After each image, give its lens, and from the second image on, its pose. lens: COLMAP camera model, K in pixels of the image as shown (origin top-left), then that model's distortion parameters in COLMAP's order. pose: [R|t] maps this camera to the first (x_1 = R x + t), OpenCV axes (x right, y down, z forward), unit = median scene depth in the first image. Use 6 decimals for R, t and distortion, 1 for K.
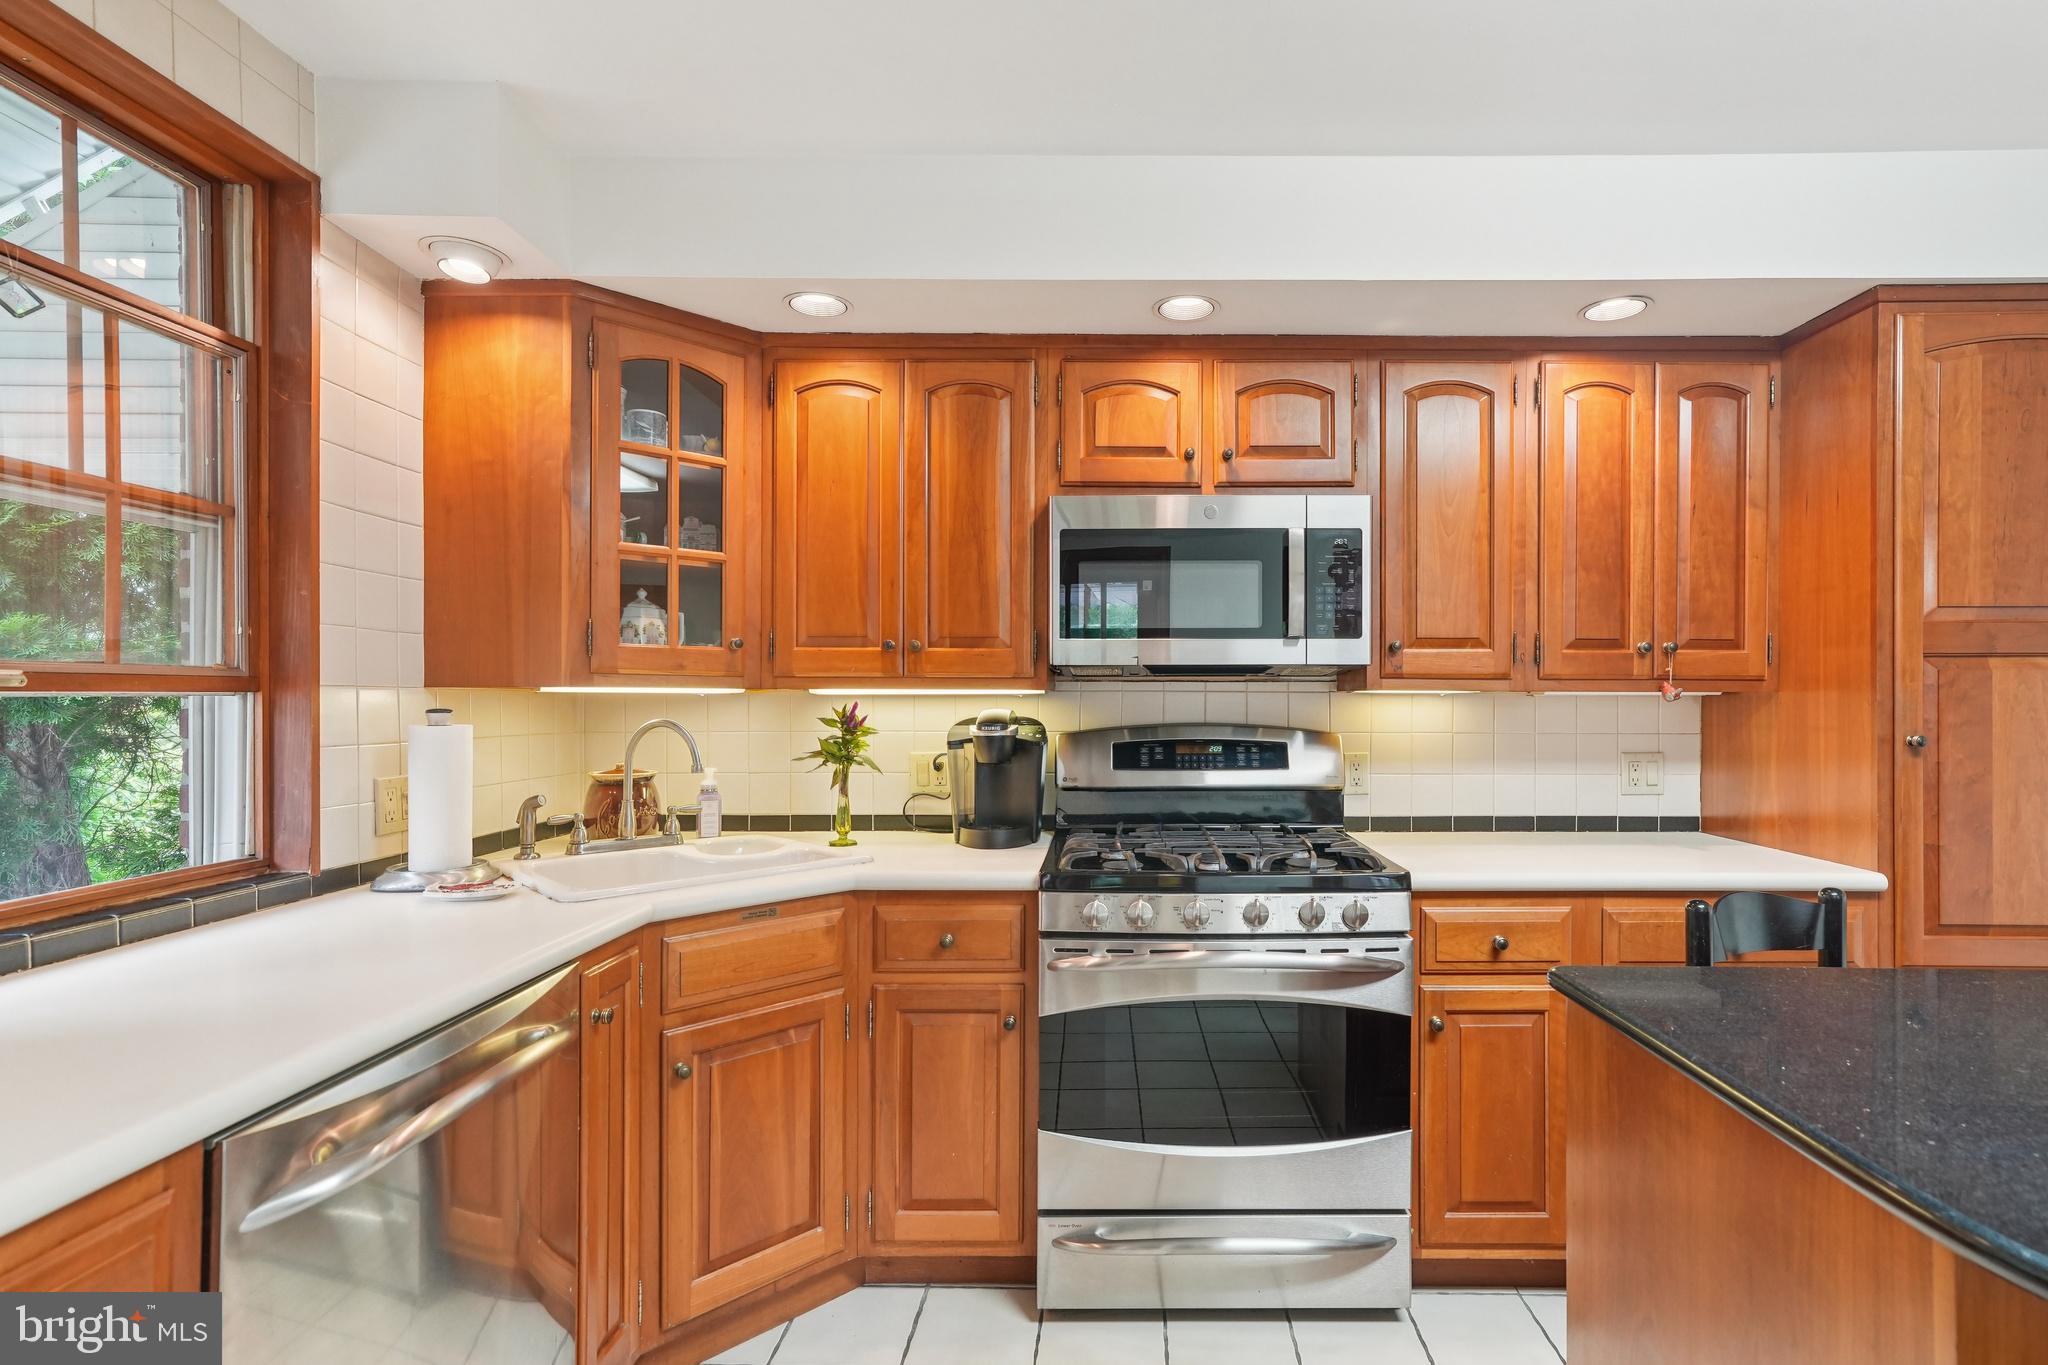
lens RADIAL K [[949.1, 0, 1058.1], [0, 949.1, 699.5], [0, 0, 1]] dist [0.000390, -0.000219]
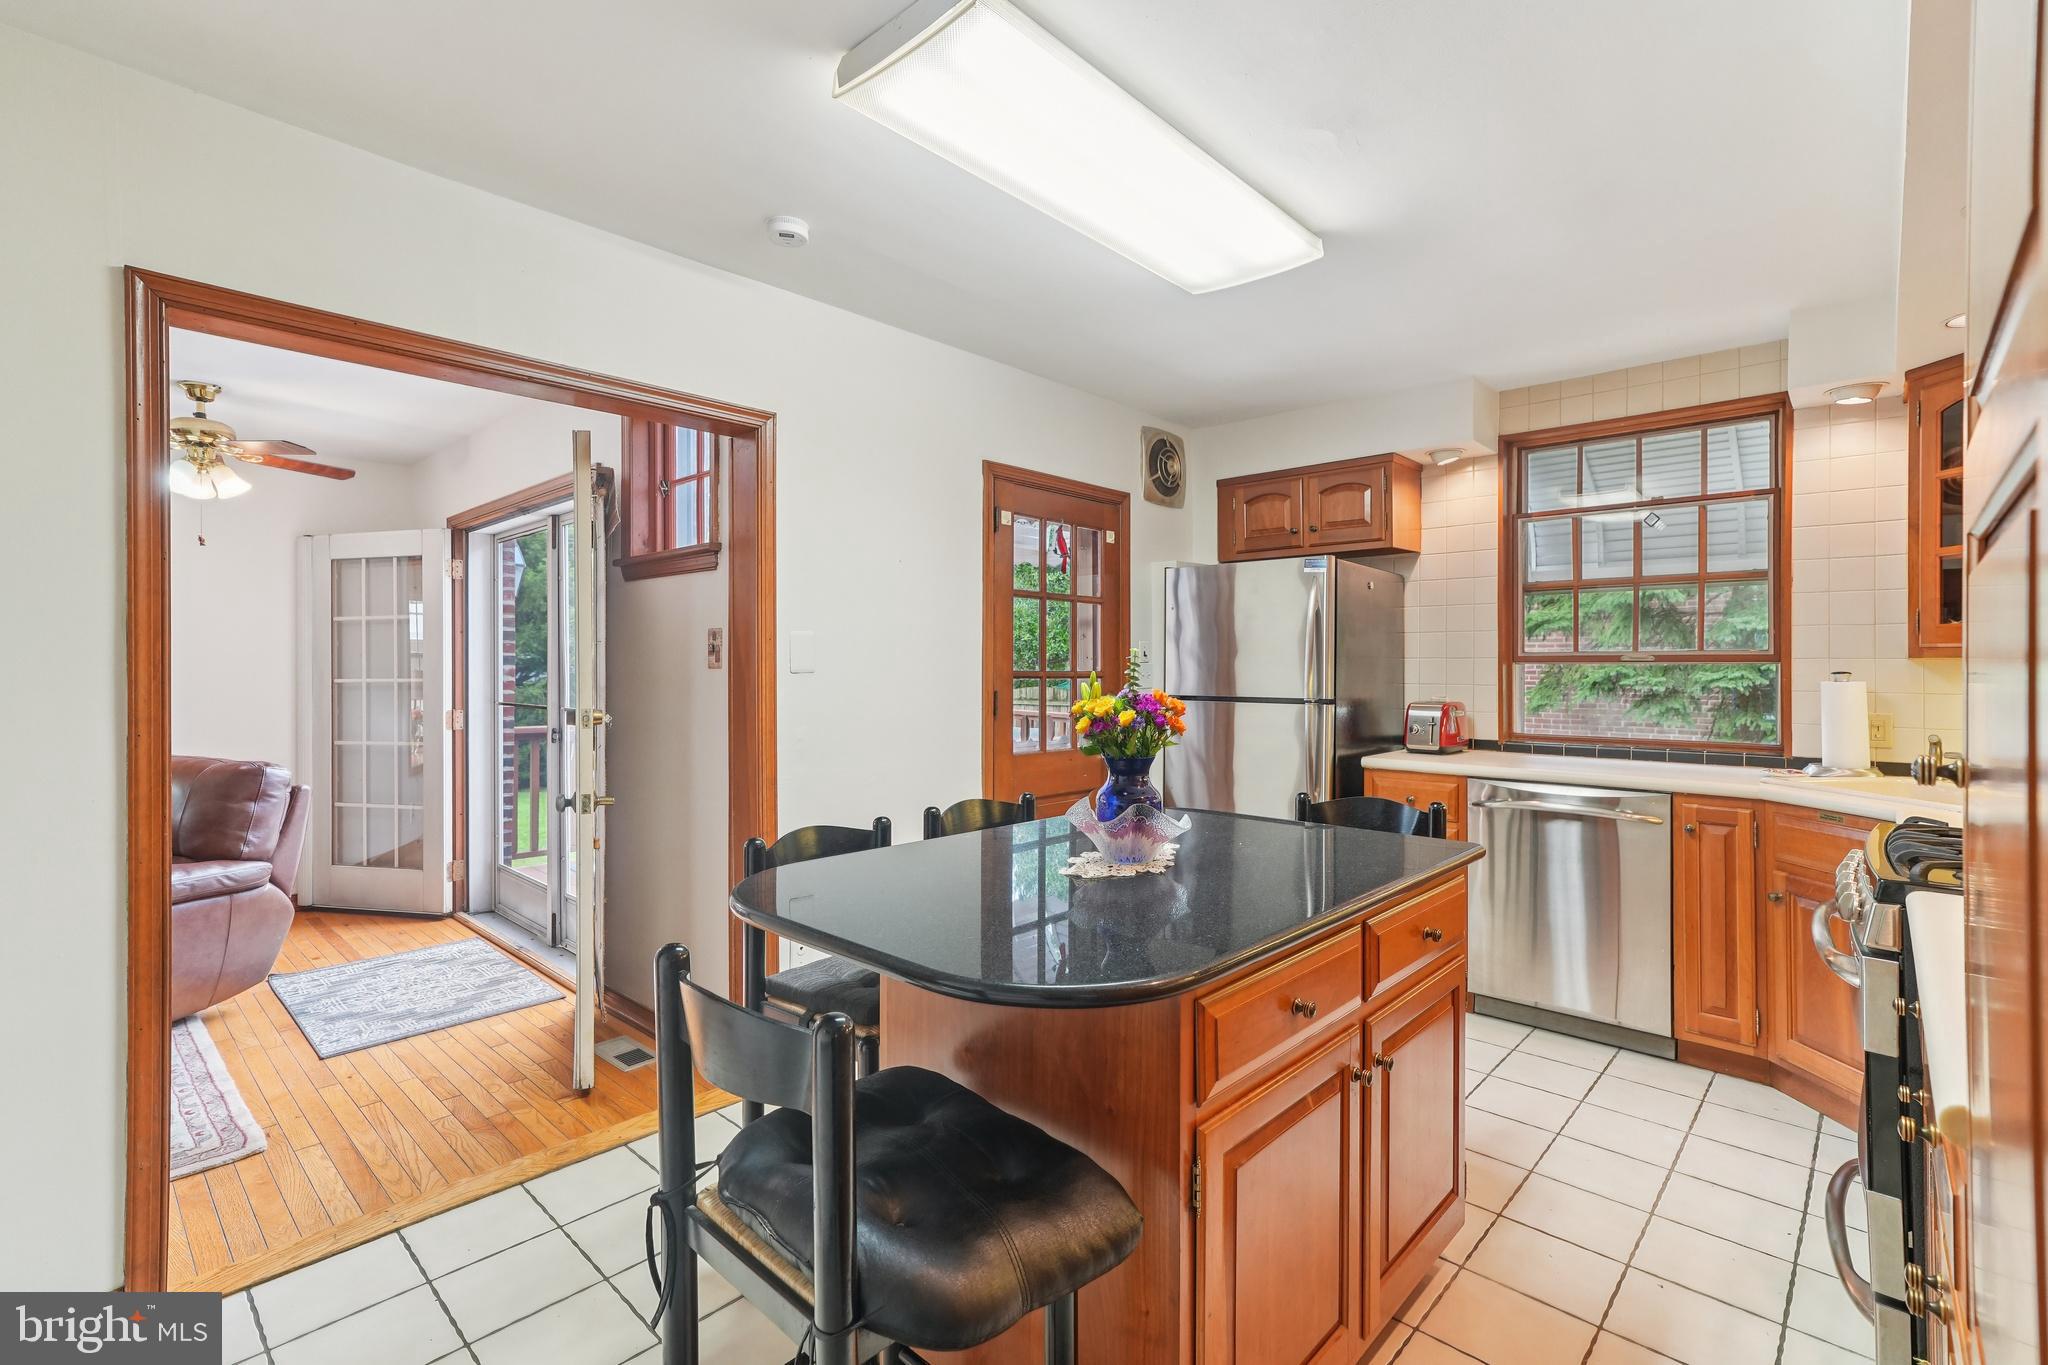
lens RADIAL K [[924.4, 0, 1035.6], [0, 924.4, 658.1], [0, 0, 1]] dist [-0.004049, 0.004313]
pose [[-0.650271, -0.008417, -0.759656, 1.325738], [-0.004189, 0.999963, -0.007494, 0.002392], [0.759691, -0.001691, -0.650282, 0.878864]]
